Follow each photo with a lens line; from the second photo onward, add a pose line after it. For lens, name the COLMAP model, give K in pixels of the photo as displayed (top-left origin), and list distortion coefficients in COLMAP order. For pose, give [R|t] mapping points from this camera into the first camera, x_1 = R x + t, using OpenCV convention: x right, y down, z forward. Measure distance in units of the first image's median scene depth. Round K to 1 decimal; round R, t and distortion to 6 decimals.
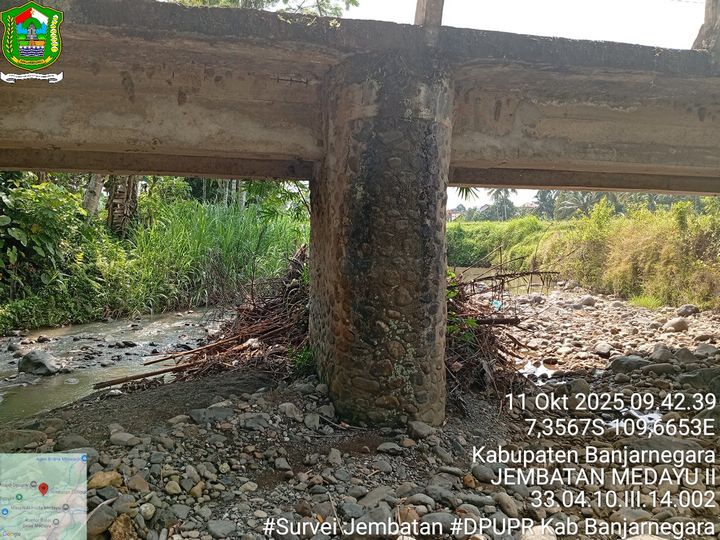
lens RADIAL K [[552.1, 0, 360.9], [0, 552.1, 267.9], [0, 0, 1]] dist [0.084734, -0.160581]
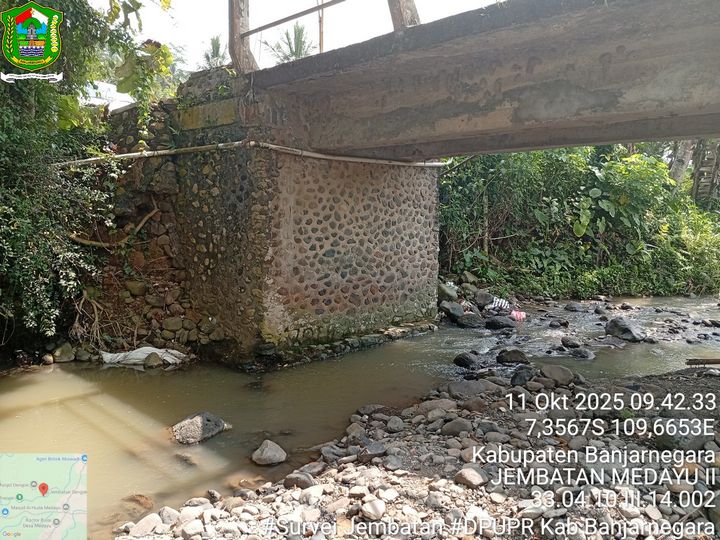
lens RADIAL K [[552.1, 0, 357.8], [0, 552.1, 273.1], [0, 0, 1]] dist [0.084734, -0.160581]
pose [[0.584882, 0.080795, -0.807084, -0.033122], [-0.033342, 0.996580, 0.075603, 0.004213], [0.810433, -0.017309, 0.585576, -0.016724]]
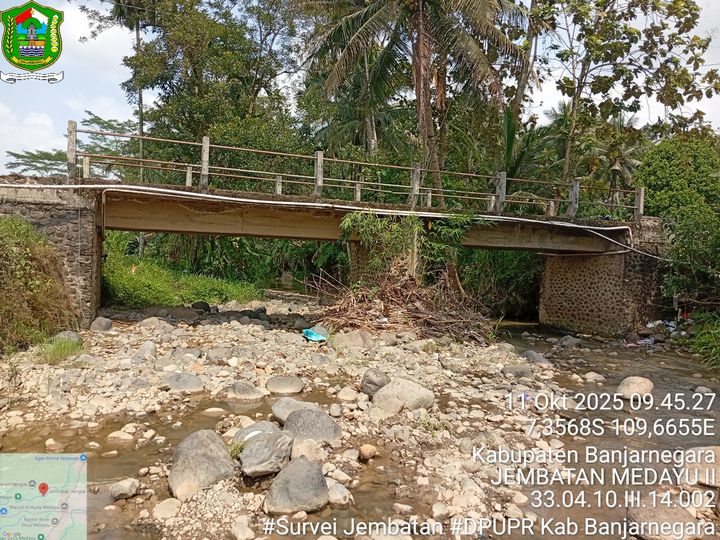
lens RADIAL K [[552.1, 0, 376.5], [0, 552.1, 272.6], [0, 0, 1]] dist [0.084734, -0.160581]
pose [[-0.970768, -0.041427, -0.236419, 0.463997], [-0.054229, 0.997379, 0.047905, -0.110869], [0.233815, 0.059325, -0.970470, 2.530816]]
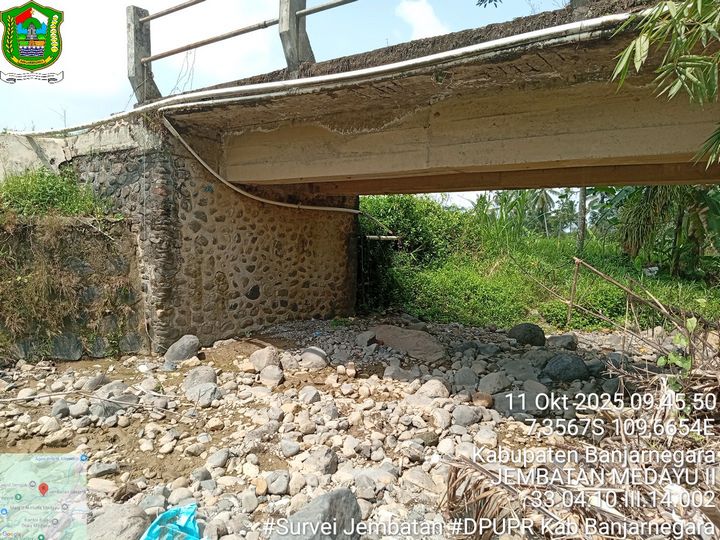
lens RADIAL K [[552.1, 0, 362.0], [0, 552.1, 275.1], [0, 0, 1]] dist [0.084734, -0.160581]
pose [[-0.671640, -0.078303, 0.736728, 0.058233], [-0.012181, 0.995432, 0.094694, -0.066699], [-0.740778, 0.054626, -0.669526, 1.437633]]
